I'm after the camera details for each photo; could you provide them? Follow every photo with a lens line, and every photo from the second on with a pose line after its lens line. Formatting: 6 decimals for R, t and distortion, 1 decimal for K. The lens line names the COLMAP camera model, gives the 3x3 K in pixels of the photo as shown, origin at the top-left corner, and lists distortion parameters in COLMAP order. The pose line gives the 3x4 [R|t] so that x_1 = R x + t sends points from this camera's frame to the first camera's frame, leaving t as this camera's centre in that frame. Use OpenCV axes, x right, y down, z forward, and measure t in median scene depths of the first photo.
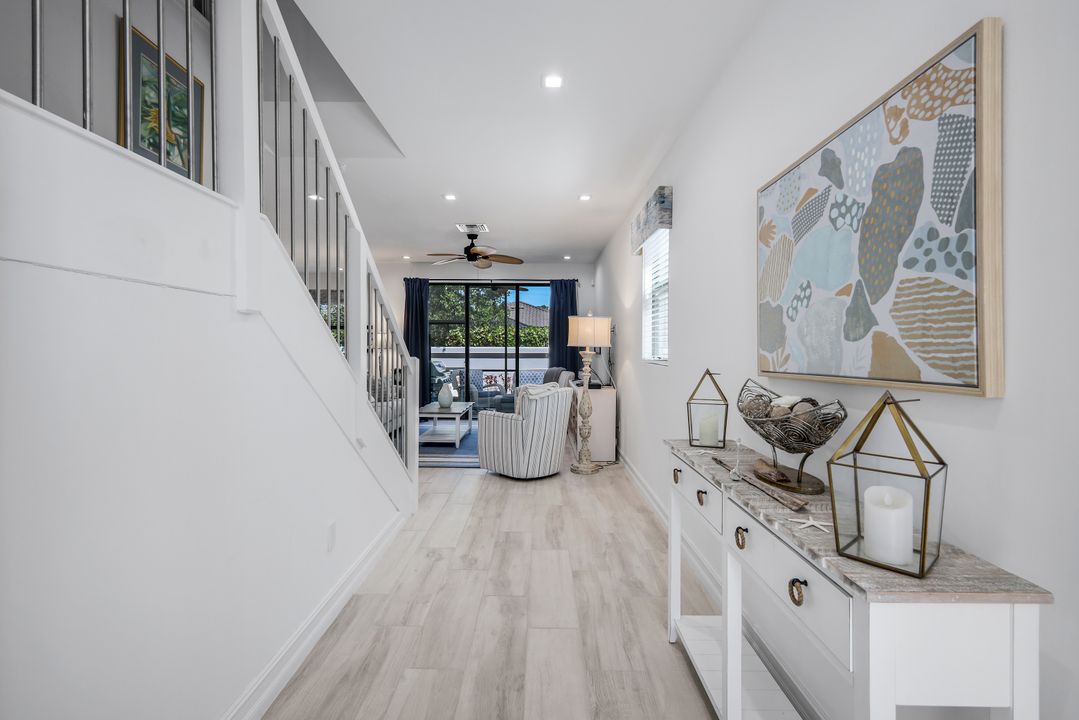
lens RADIAL K [[474.8, 0, 540.4], [0, 474.8, 357.9], [0, 0, 1]] dist [0.003607, 0.000238]
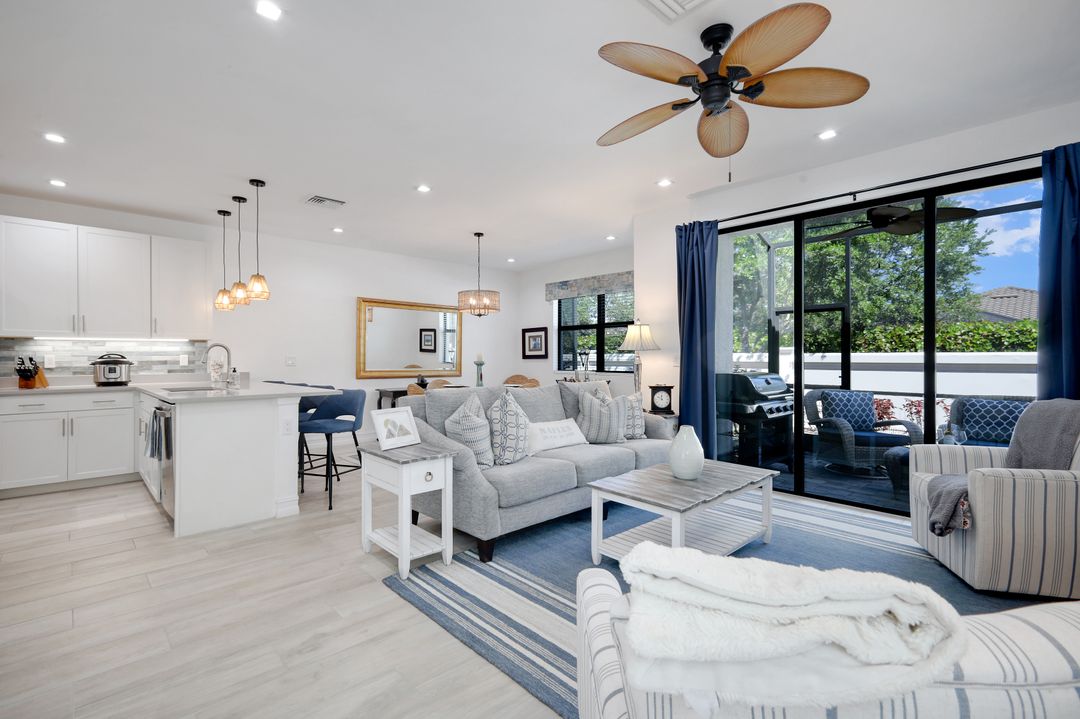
lens RADIAL K [[493.4, 0, 540.3], [0, 493.4, 356.8], [0, 0, 1]] dist [0.004557, 0.000949]
pose [[0.692409, -0.000495, -0.721505, 0.028719], [-0.015824, 0.999749, -0.015872, 0.000164], [0.721332, 0.022407, 0.692227, 0.476388]]
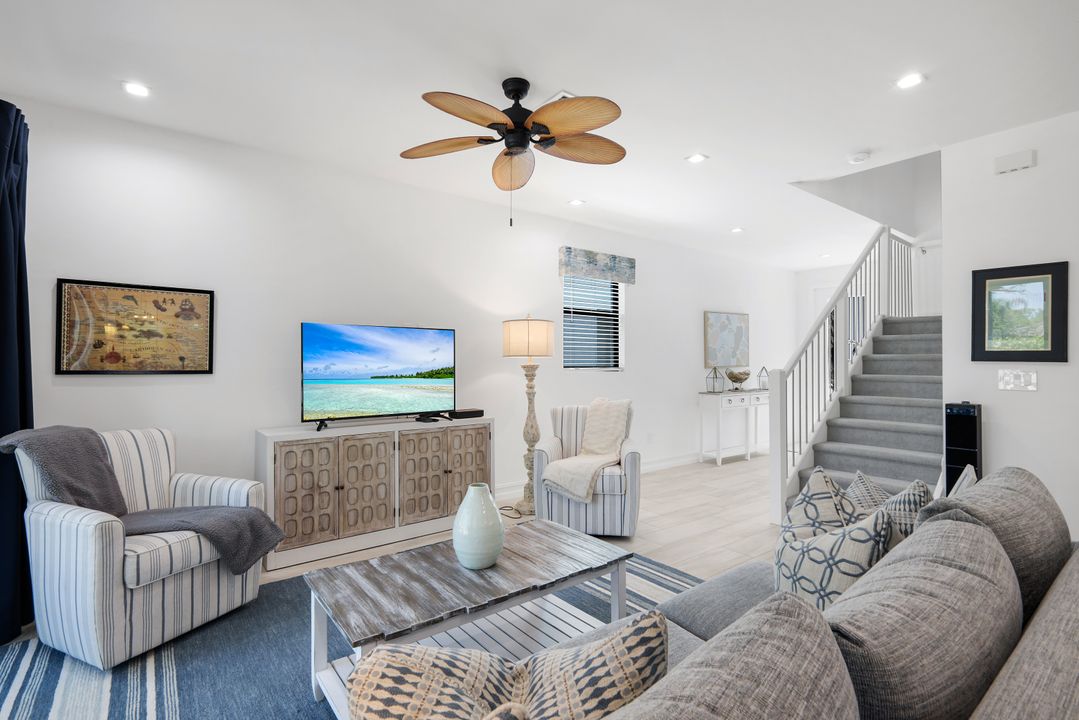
lens RADIAL K [[510.3, 0, 542.2], [0, 510.3, 356.5], [0, 0, 1]] dist [0.000211, 0.000073]
pose [[-0.618138, 0.006475, 0.786043, -0.383509], [0.016041, 0.999862, 0.004378, -0.019119], [-0.785906, 0.015316, -0.618156, 0.943848]]
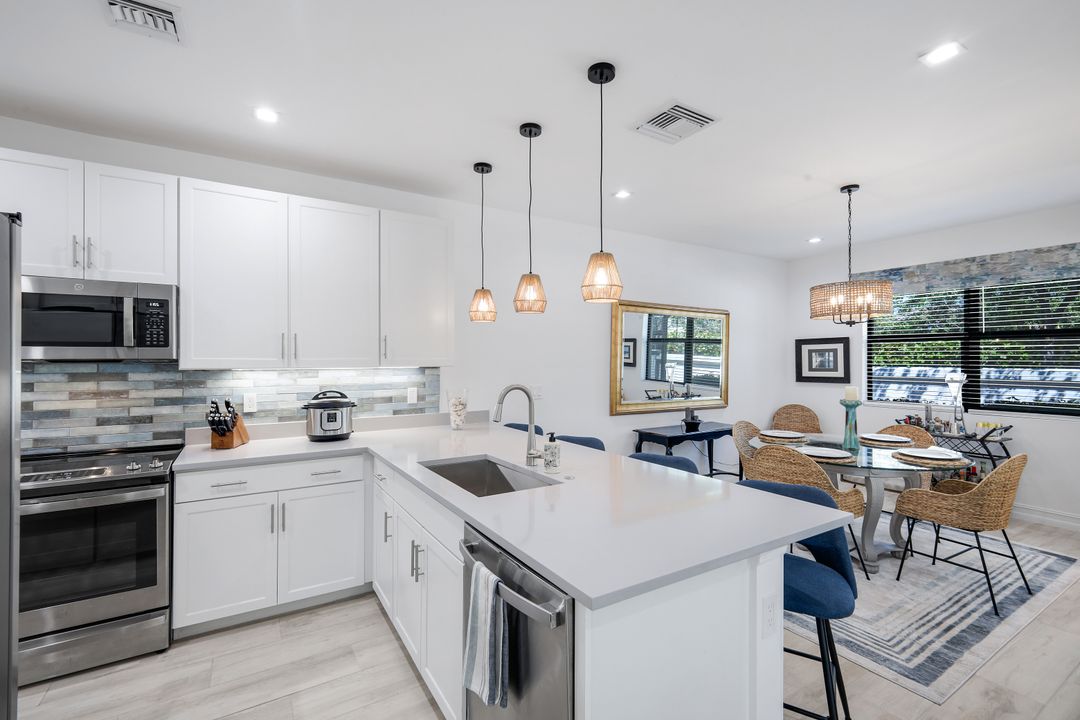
lens RADIAL K [[475.9, 0, 540.3], [0, 475.9, 358.3], [0, 0, 1]] dist [0.002986, 0.000382]
pose [[0.529906, -0.000110, -0.848056, -0.365772], [-0.021090, 0.999689, -0.013308, -0.030145], [0.847794, 0.024938, 0.529739, 0.457656]]
